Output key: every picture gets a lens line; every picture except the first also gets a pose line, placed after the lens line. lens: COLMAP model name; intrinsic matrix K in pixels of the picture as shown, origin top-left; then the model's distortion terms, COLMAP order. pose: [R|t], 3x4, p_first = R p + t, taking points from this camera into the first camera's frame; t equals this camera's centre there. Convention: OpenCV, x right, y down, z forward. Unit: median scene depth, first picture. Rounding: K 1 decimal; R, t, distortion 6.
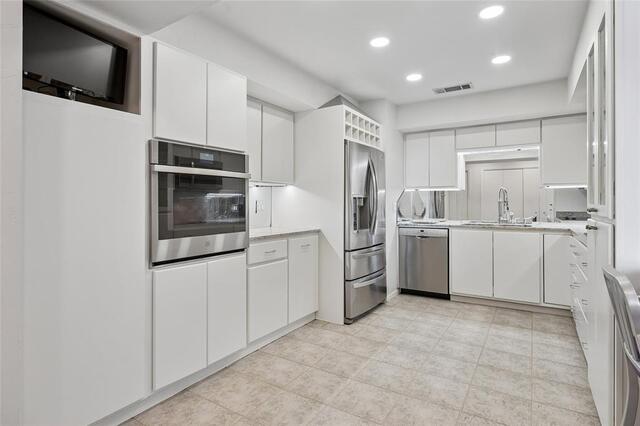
lens RADIAL K [[343.5, 0, 319.6], [0, 343.5, 201.5], [0, 0, 1]] dist [-0.001200, -0.000205]
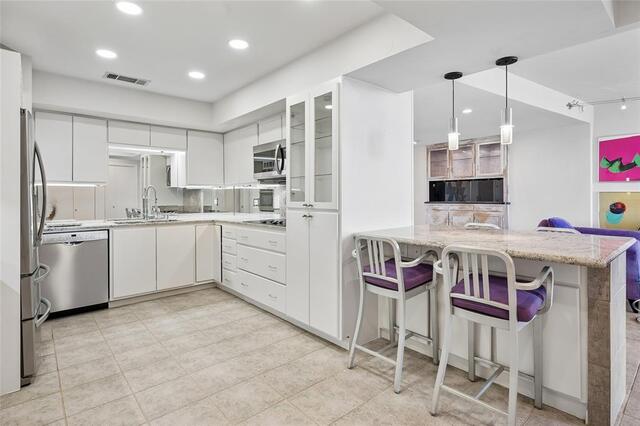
lens RADIAL K [[330.6, 0, 319.1], [0, 330.6, 197.6], [0, 0, 1]] dist [0.001482, -0.000050]
pose [[0.282812, -0.002862, 0.959171, -0.370933], [0.001876, 0.999995, 0.002431, -0.007254], [-0.959173, 0.001112, 0.282816, 0.272655]]
